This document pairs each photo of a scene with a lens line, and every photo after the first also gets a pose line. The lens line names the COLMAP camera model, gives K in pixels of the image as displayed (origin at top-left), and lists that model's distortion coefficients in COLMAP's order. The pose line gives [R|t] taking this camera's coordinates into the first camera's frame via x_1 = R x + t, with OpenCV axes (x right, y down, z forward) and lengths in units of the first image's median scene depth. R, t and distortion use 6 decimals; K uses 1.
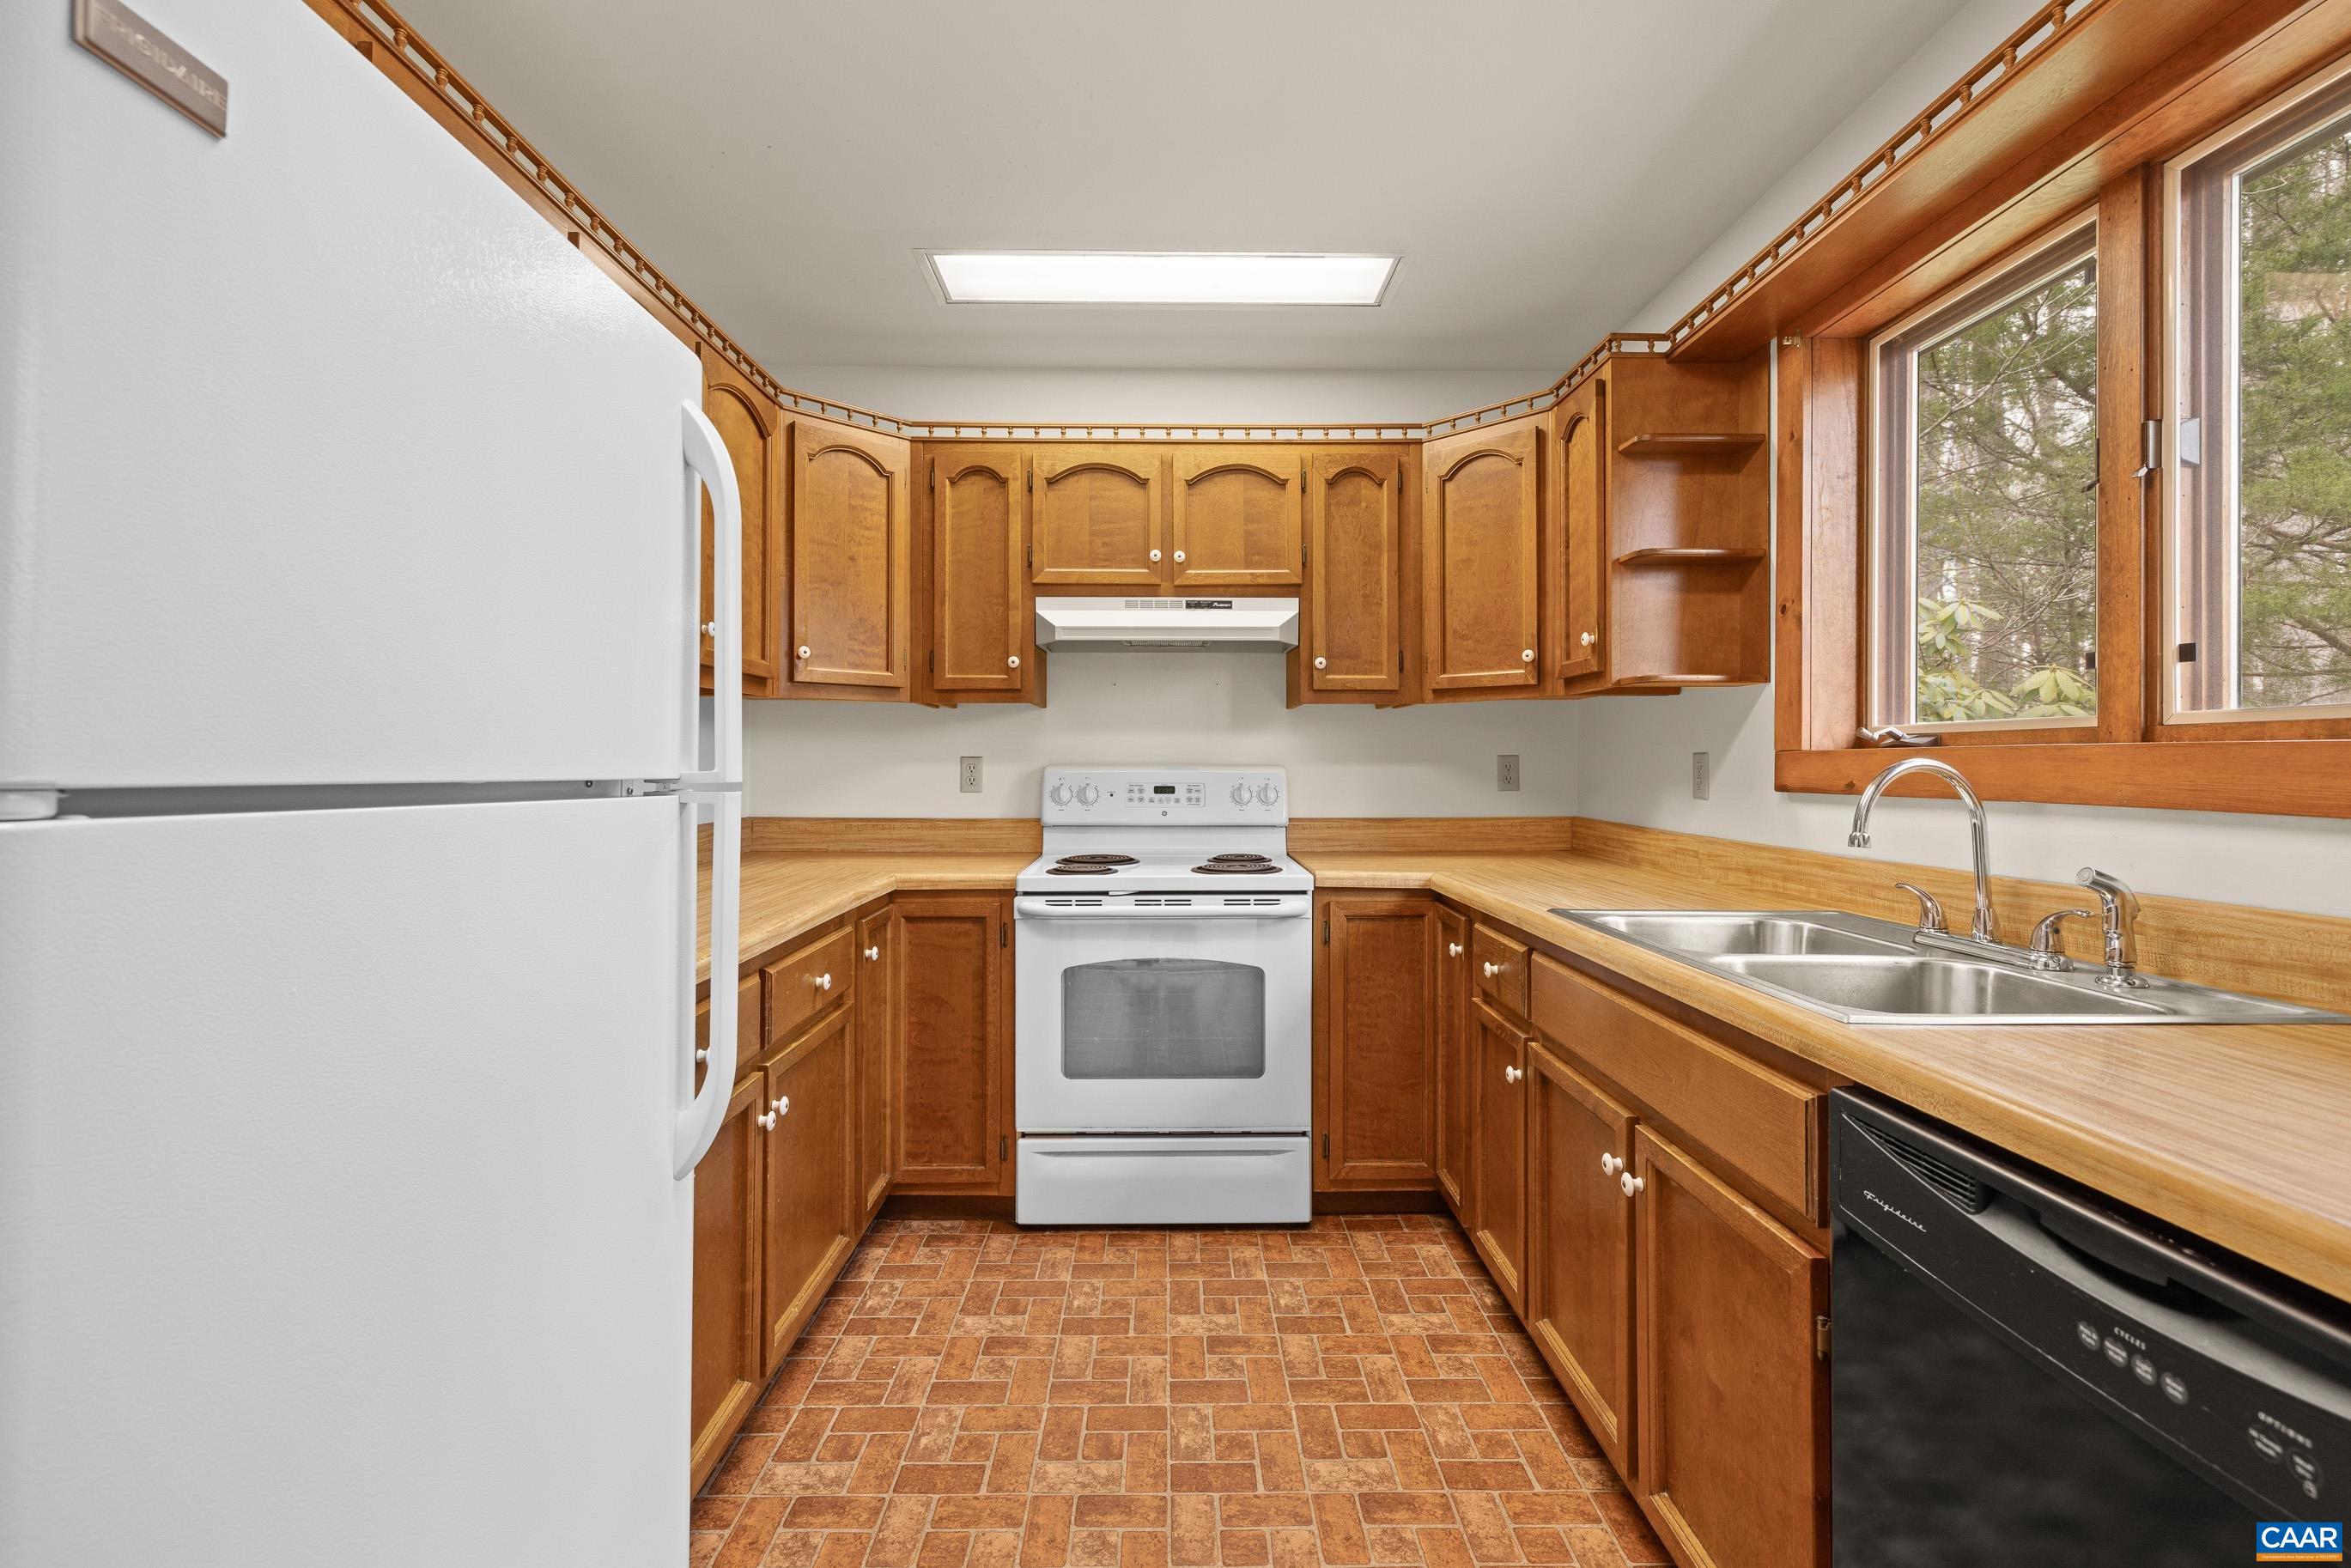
lens RADIAL K [[992.4, 0, 1188.0], [0, 992.4, 752.9], [0, 0, 1]] dist [0.002350, 0.000235]
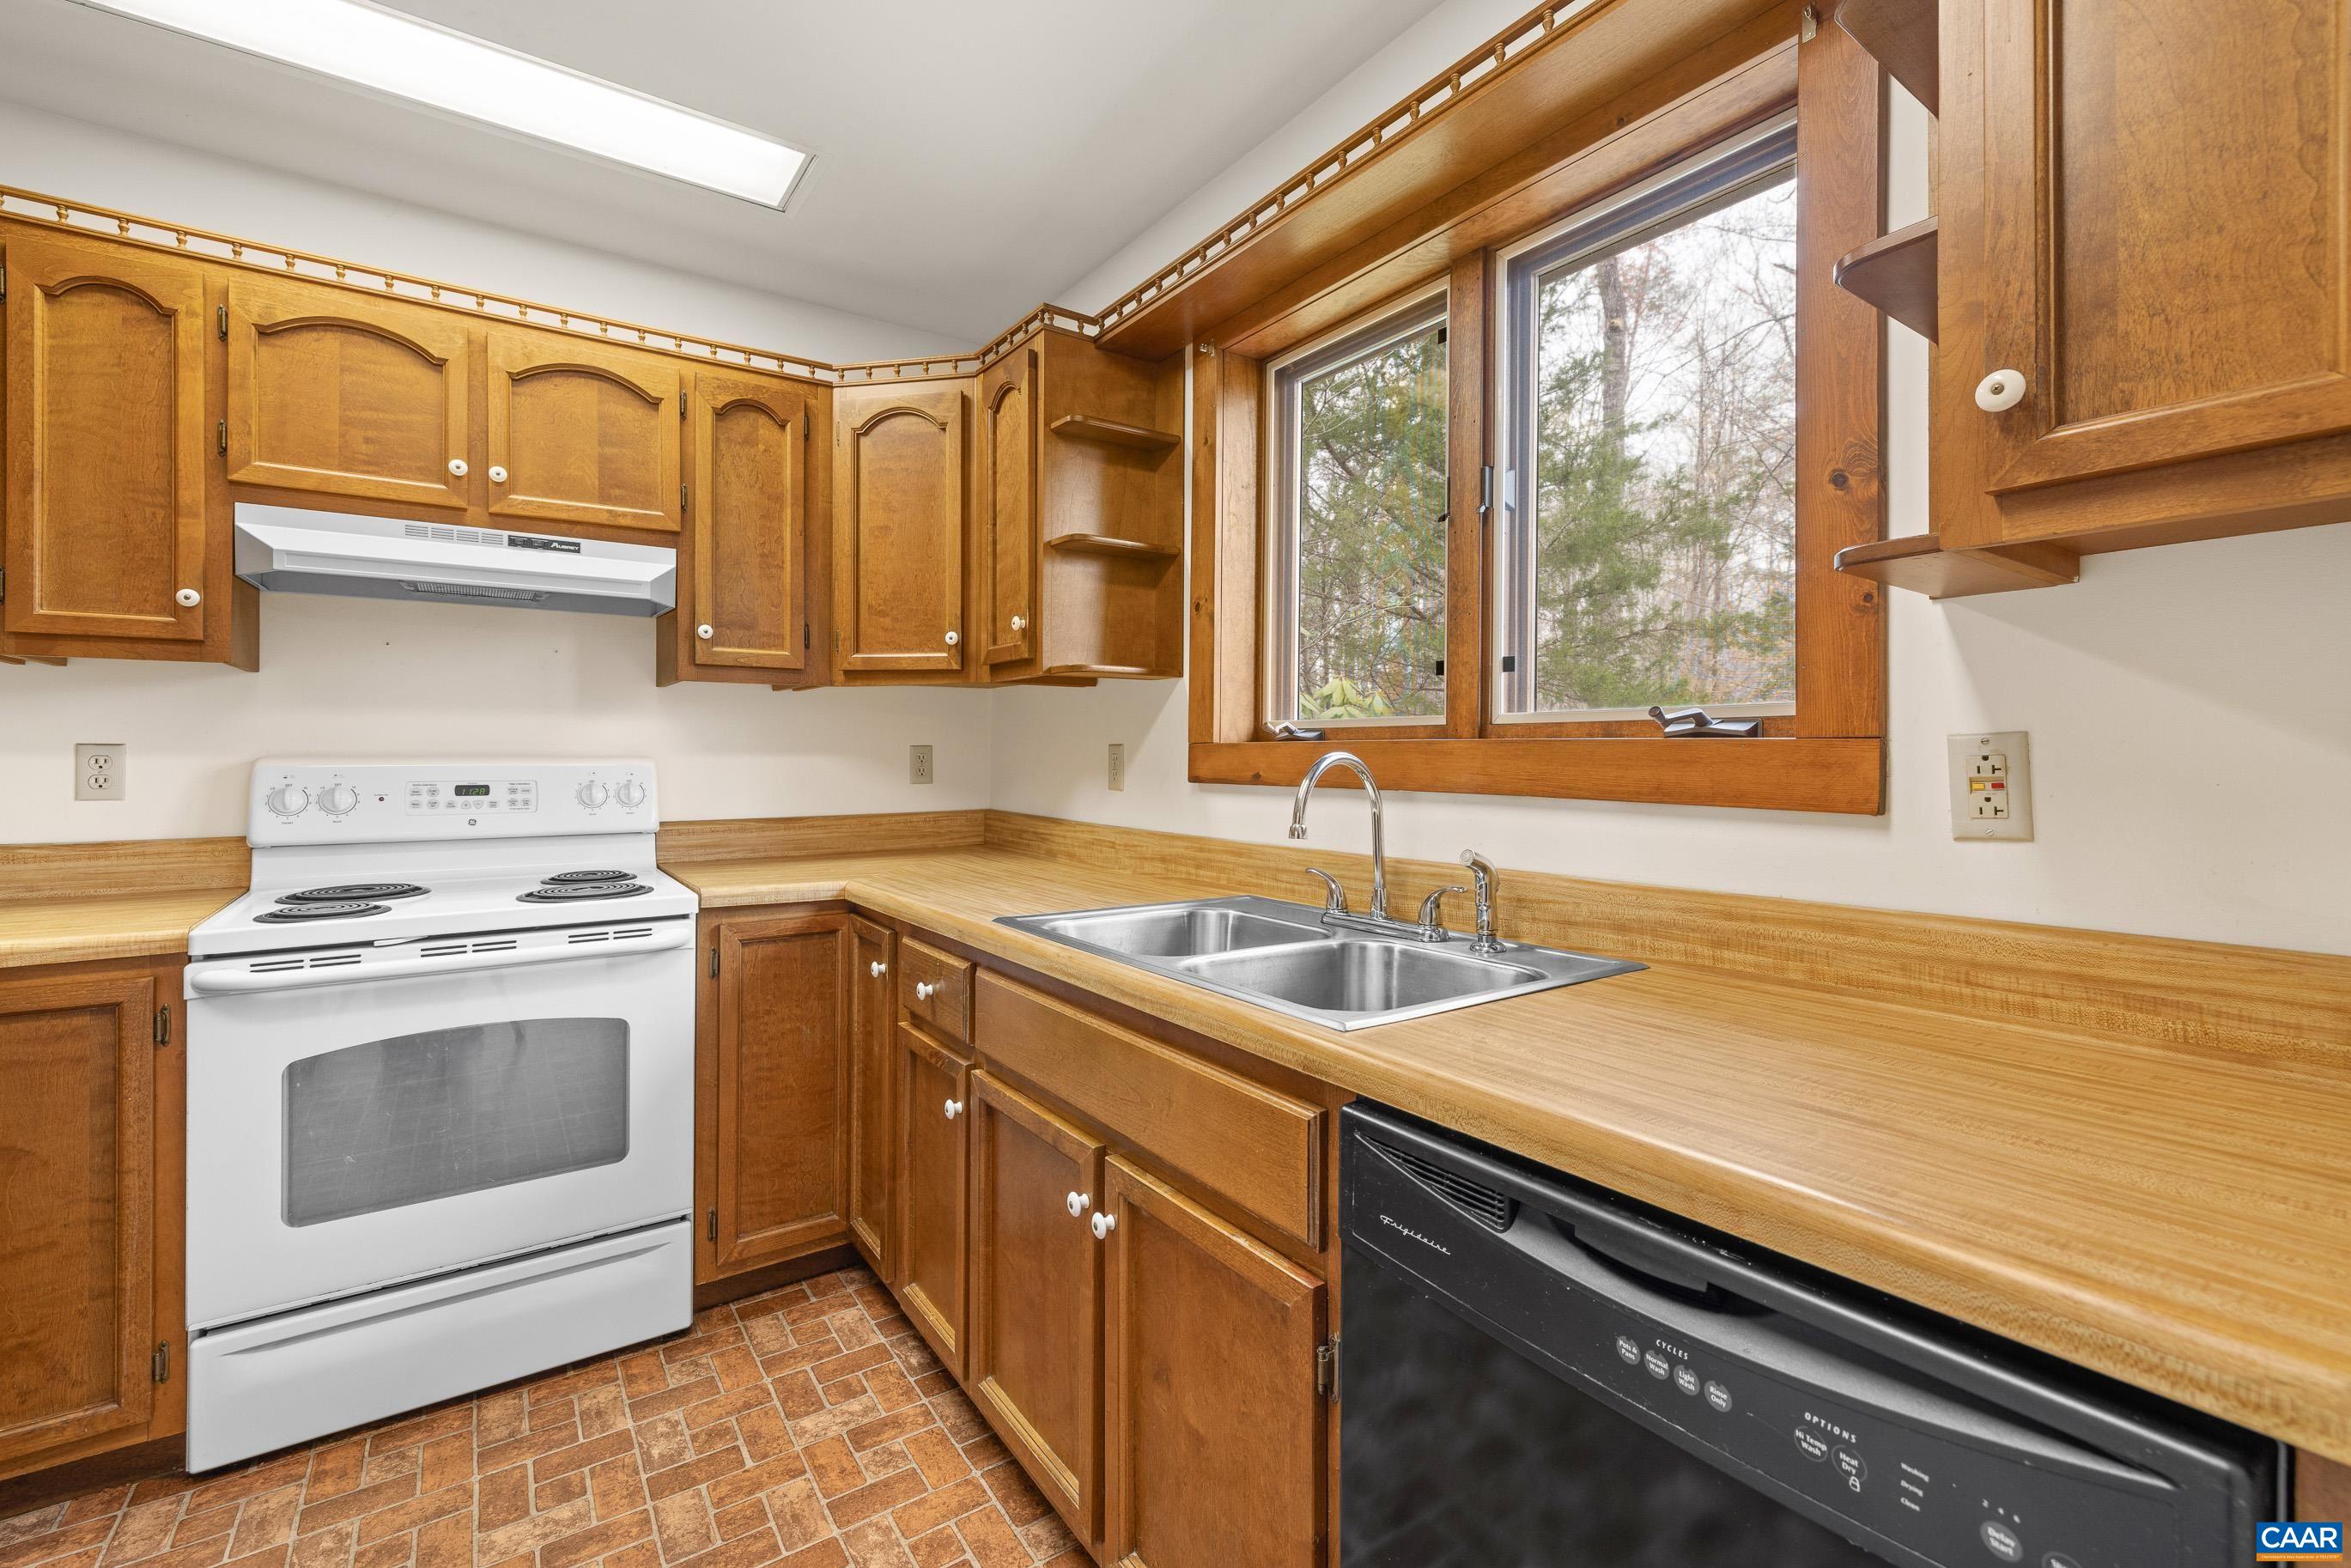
lens RADIAL K [[992.4, 0, 1159.1], [0, 992.4, 750.4], [0, 0, 1]] dist [0.002350, 0.000235]
pose [[0.835861, 0.002381, 0.548936, -0.003087], [-0.006876, 0.999958, 0.006133, -0.000621], [-0.548898, -0.008901, 0.835842, 0.127206]]
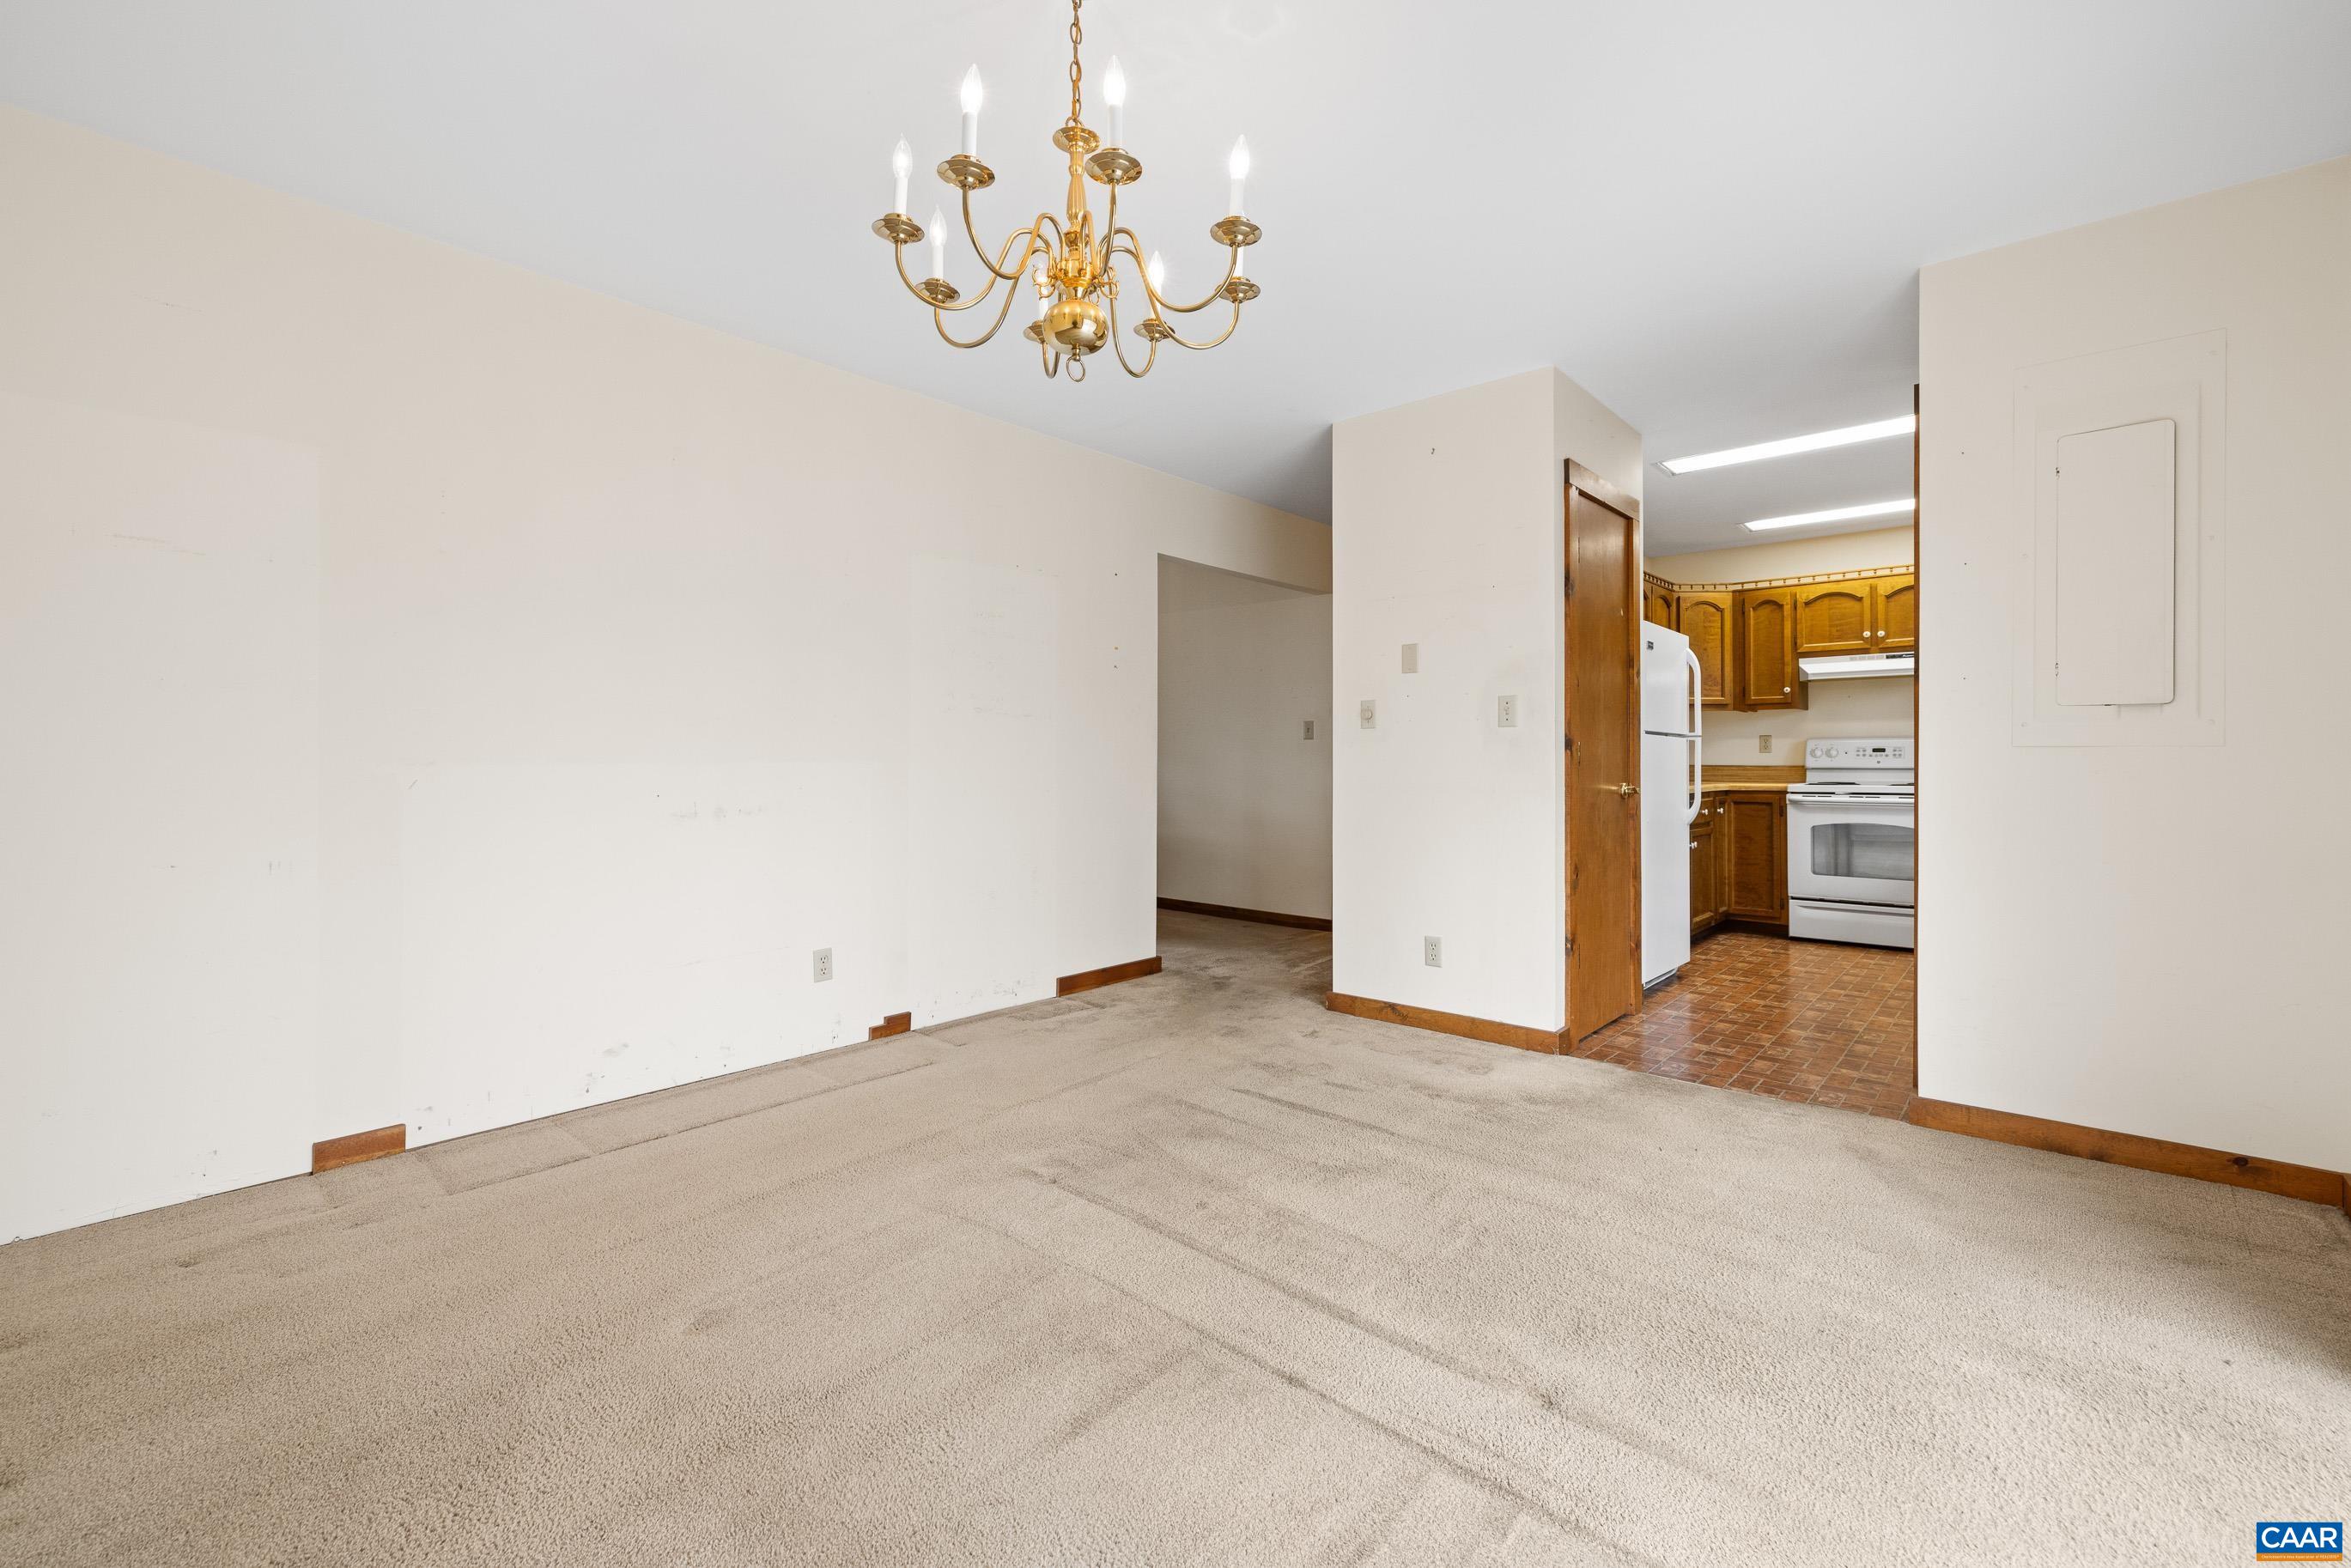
lens RADIAL K [[992.4, 0, 1158.6], [0, 992.4, 752.7], [0, 0, 1]] dist [0.002350, 0.000235]
pose [[0.718114, -0.007927, -0.695880, 0.392649], [0.008137, 0.999962, -0.002994, 0.045381], [0.695878, -0.003512, 0.718152, -1.708578]]
